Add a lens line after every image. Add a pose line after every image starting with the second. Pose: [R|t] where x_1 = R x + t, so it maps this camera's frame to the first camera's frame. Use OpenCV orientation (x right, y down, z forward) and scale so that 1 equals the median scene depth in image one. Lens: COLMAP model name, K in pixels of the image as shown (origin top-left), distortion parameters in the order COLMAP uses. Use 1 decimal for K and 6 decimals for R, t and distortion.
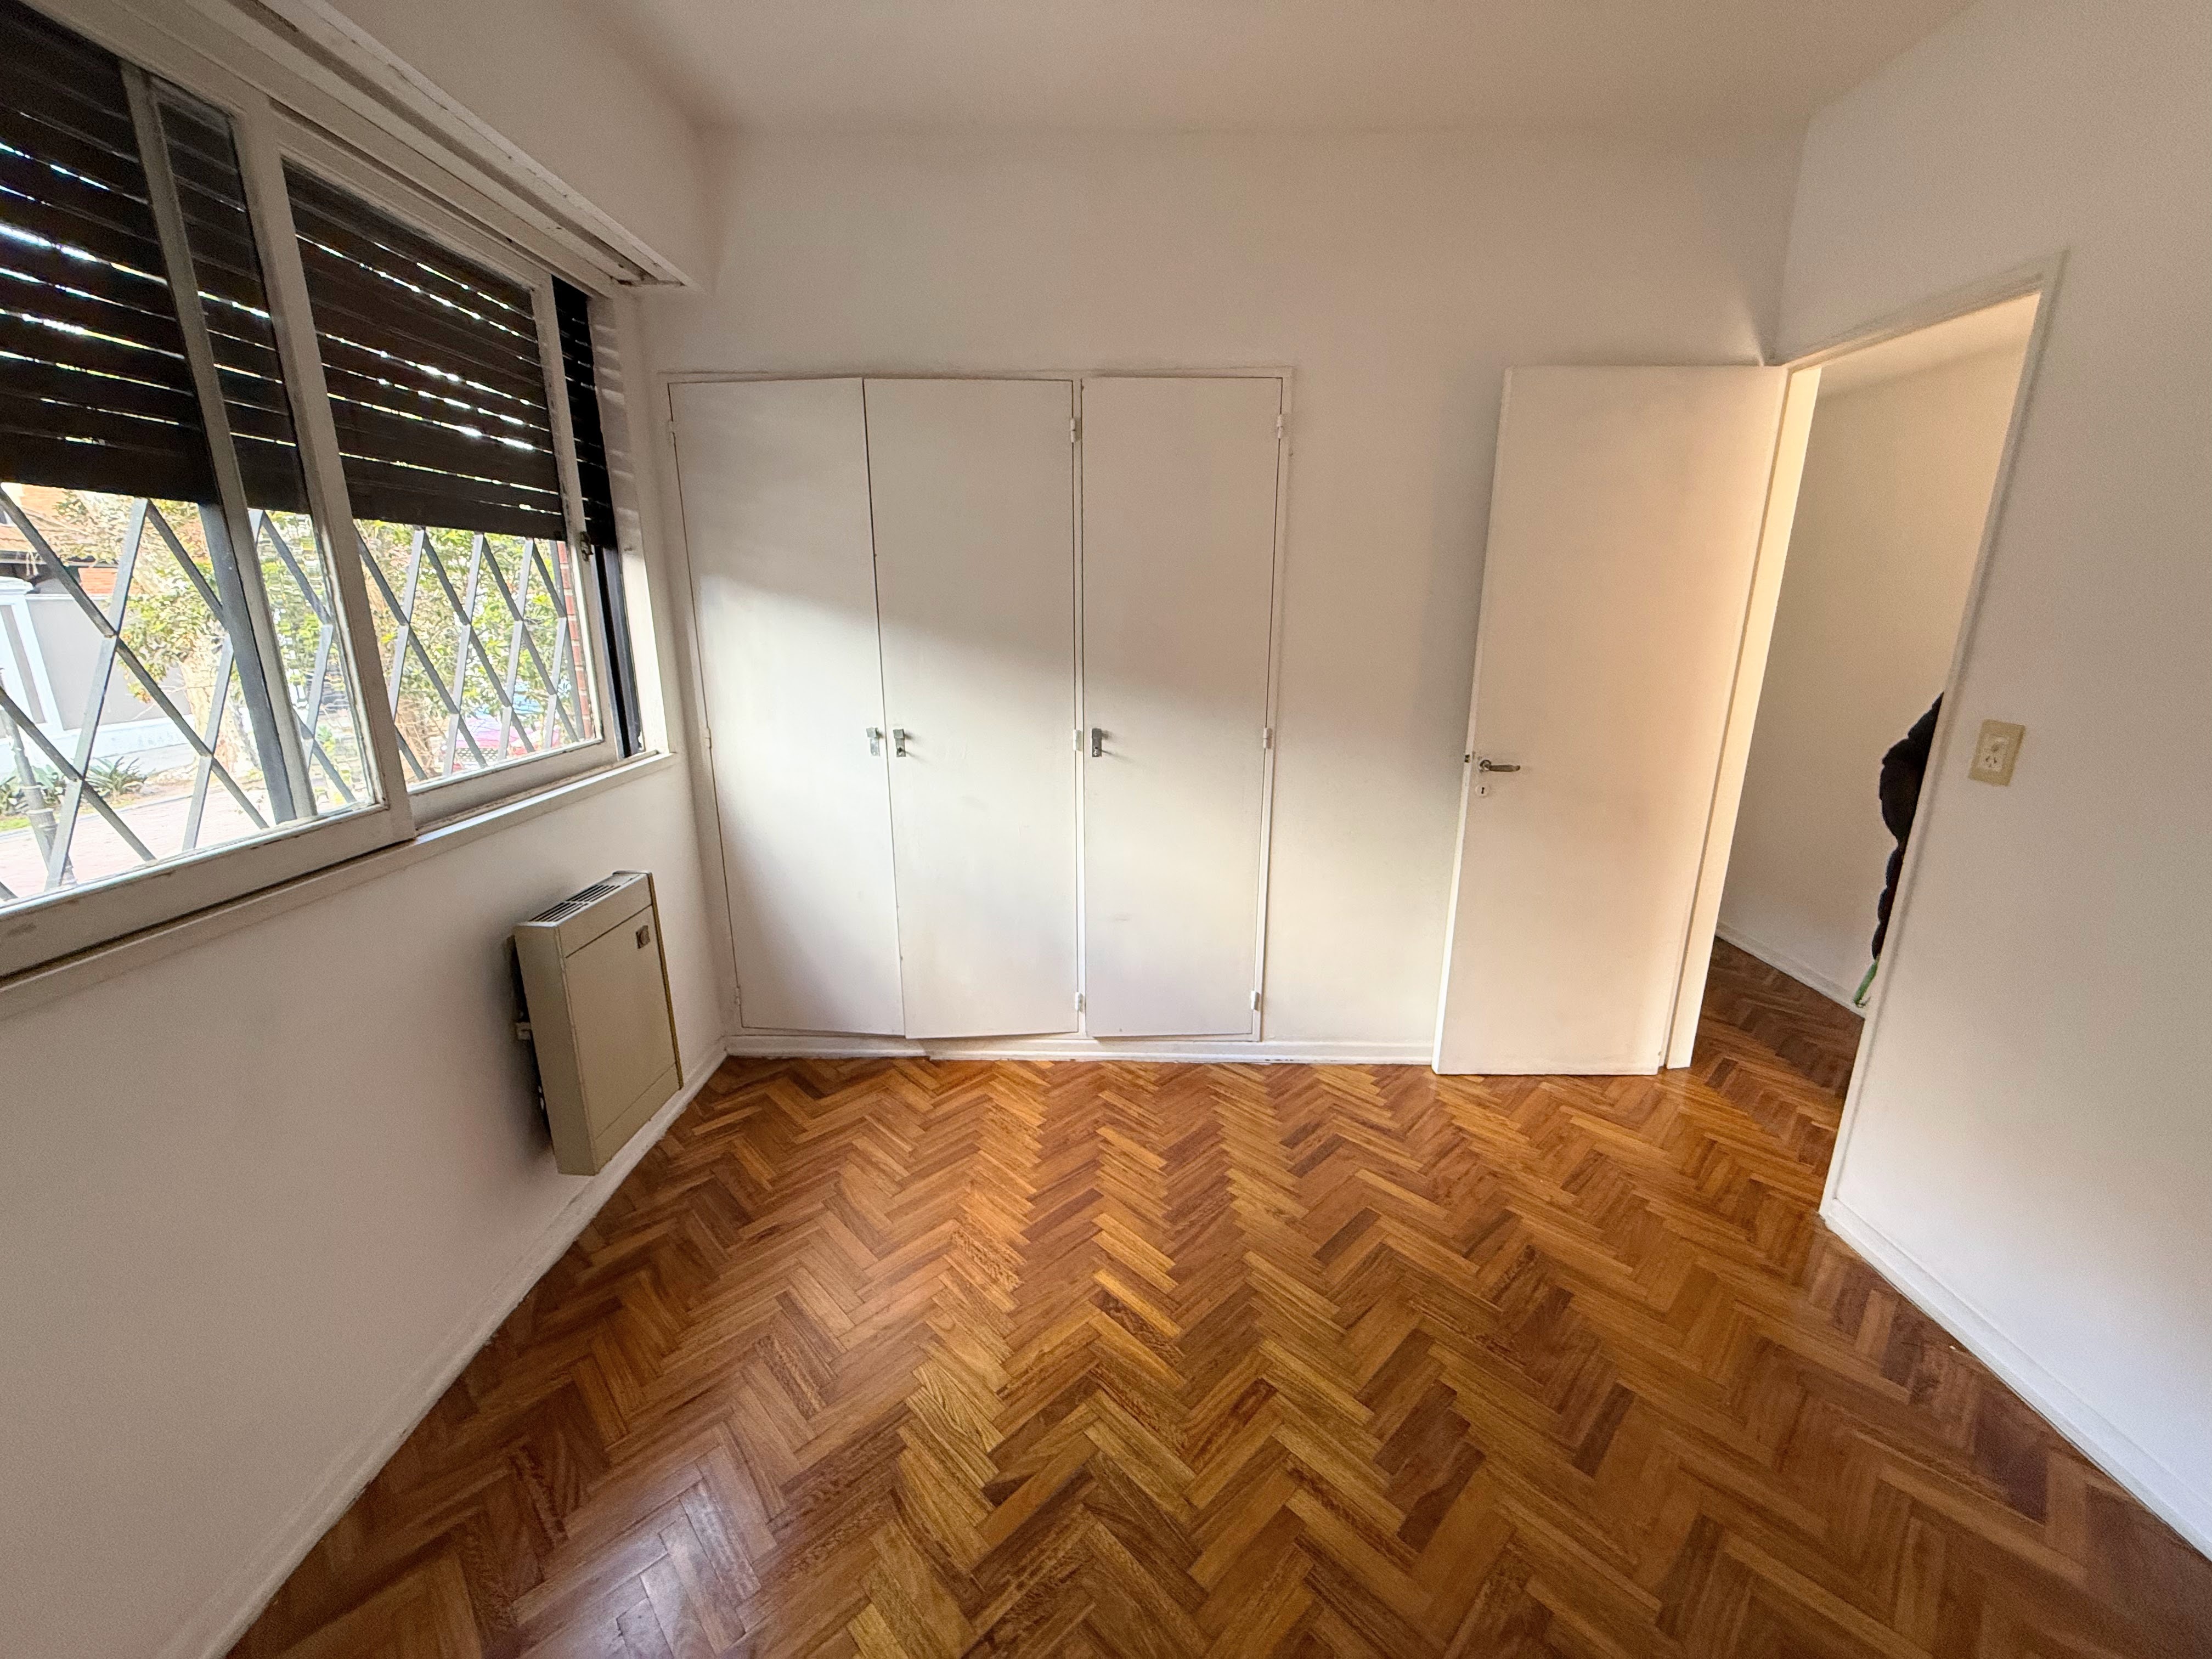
lens RADIAL K [[877.9, 0, 1101.0], [0, 877.9, 820.4], [0, 0, 1]] dist [-0.001656, -0.000196]
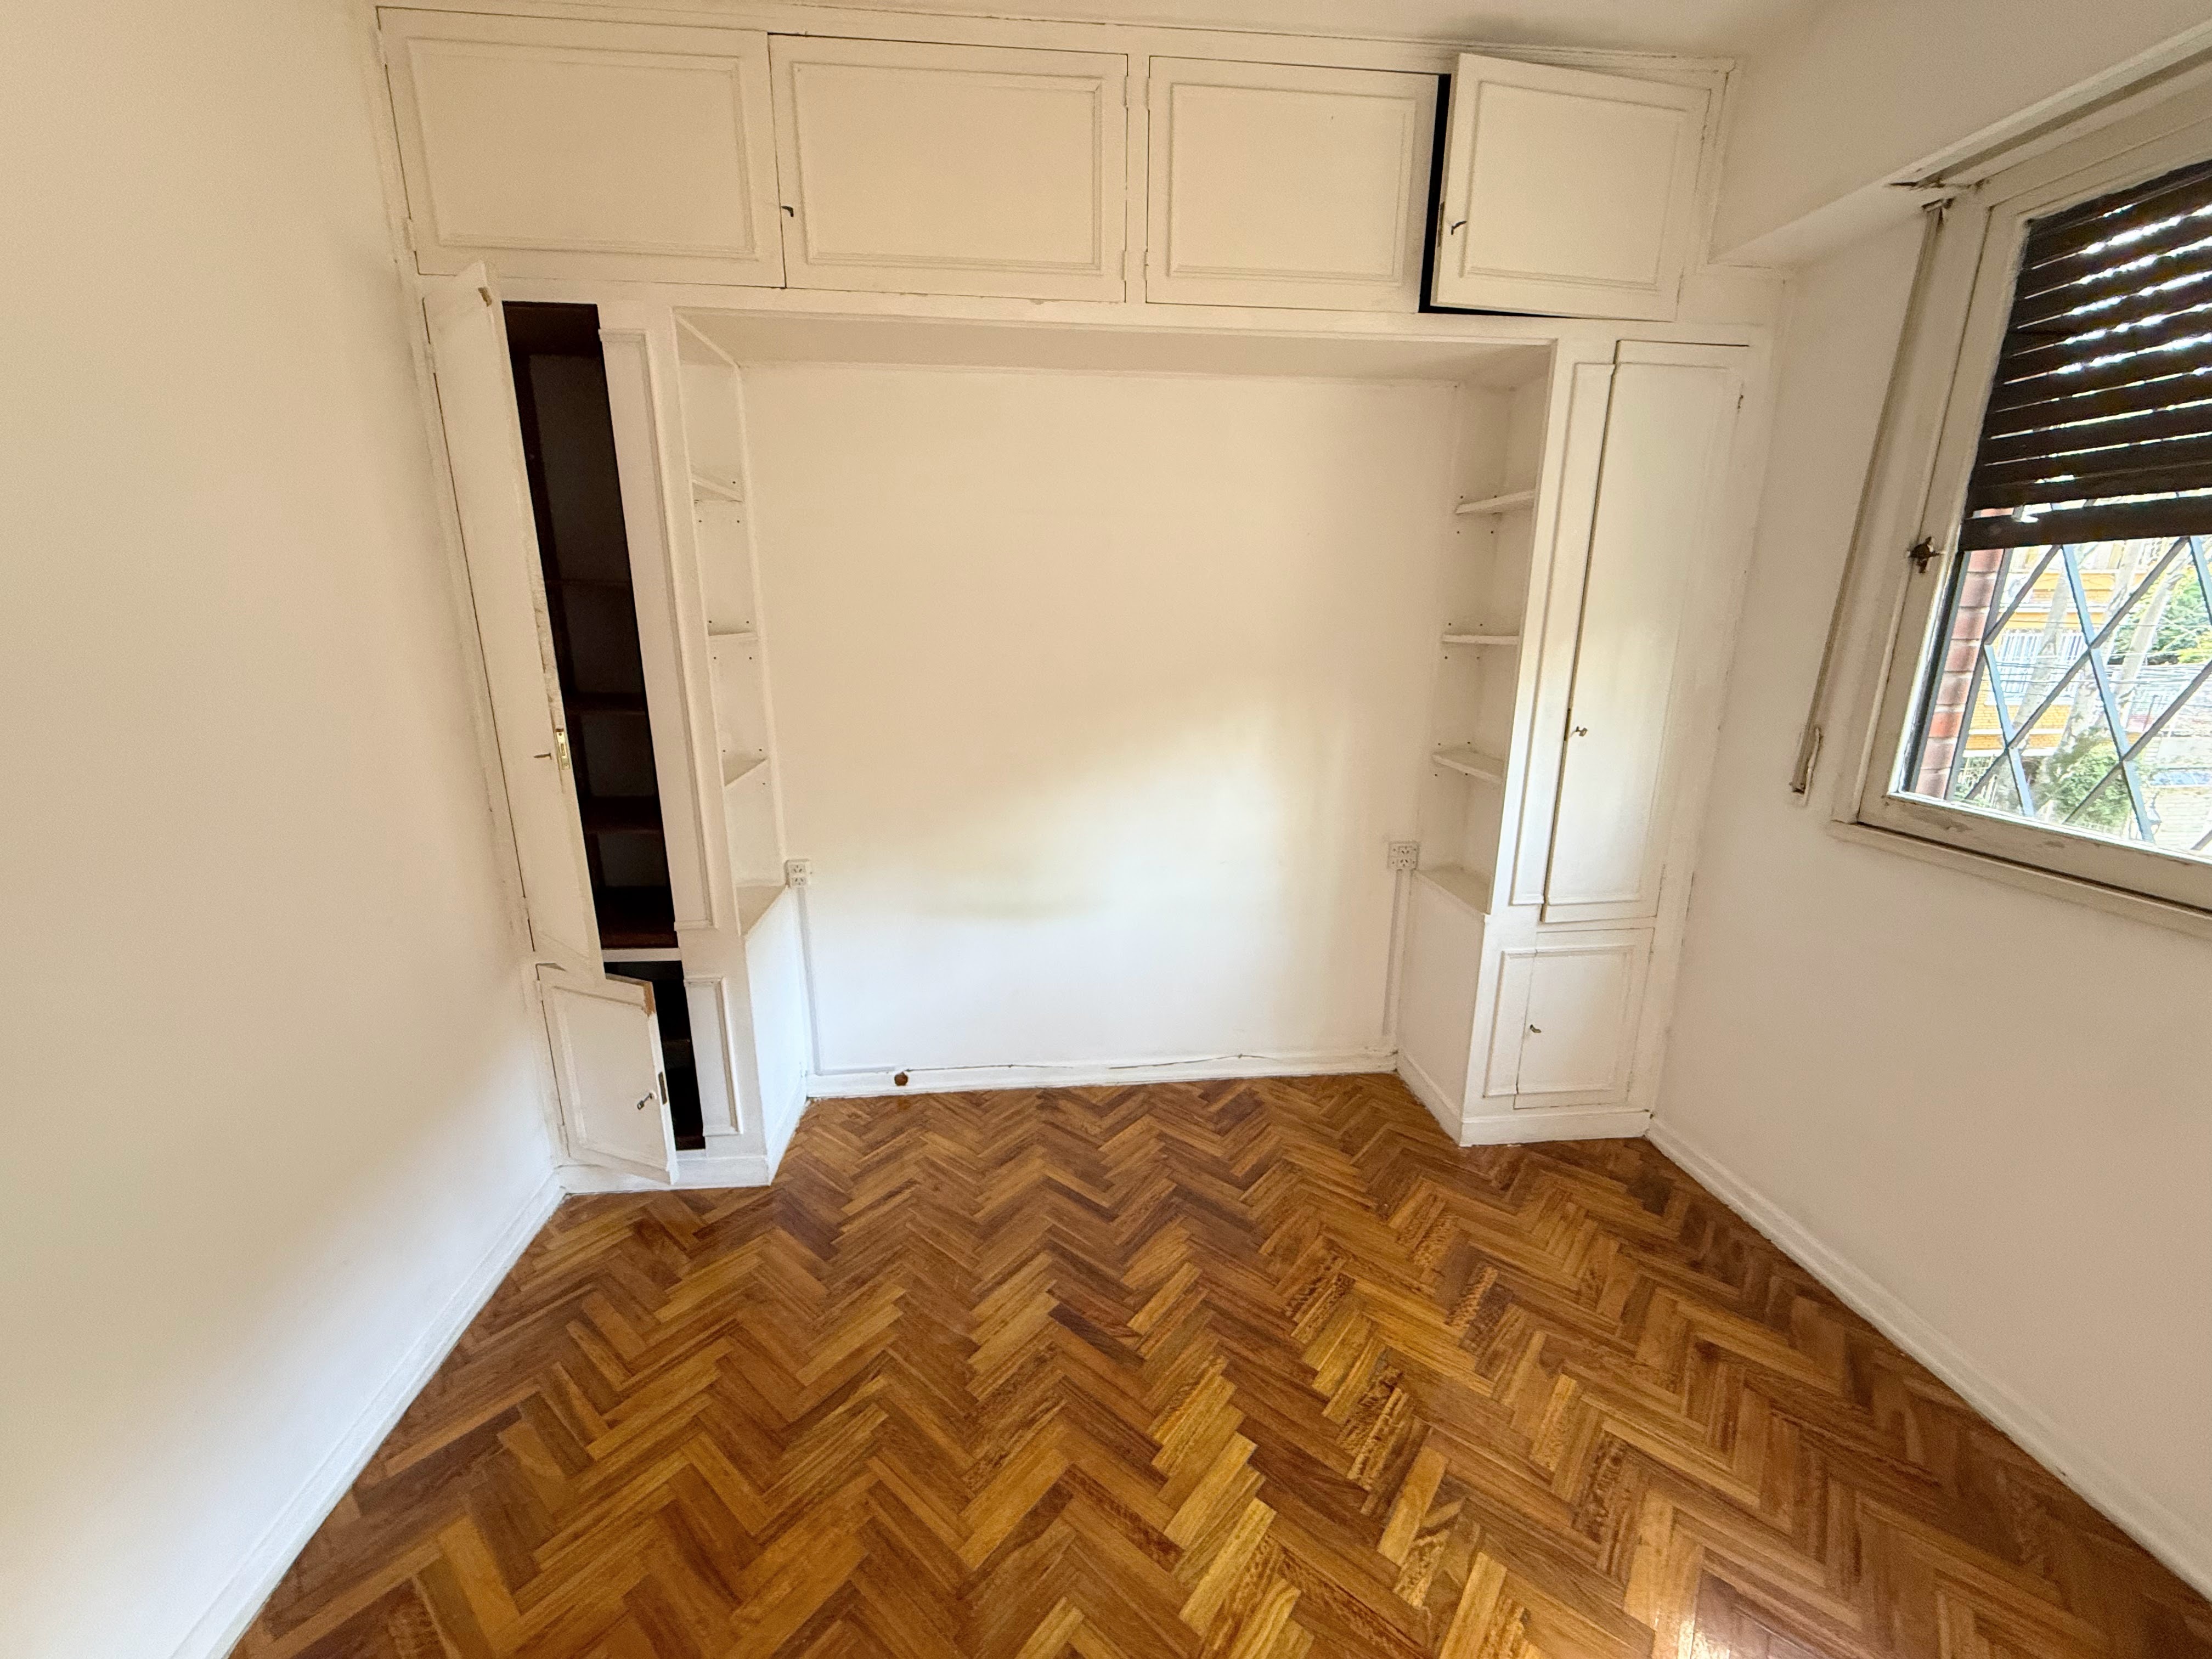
lens RADIAL K [[884.0, 0, 1101.9], [0, 884.0, 828.0], [0, 0, 1]] dist [0.000723, -0.000081]
pose [[-0.993292, 0.028548, -0.112053, 0.343213], [-0.028054, 0.880601, 0.473027, -0.356913], [0.112178, 0.472998, -0.873893, 1.337193]]
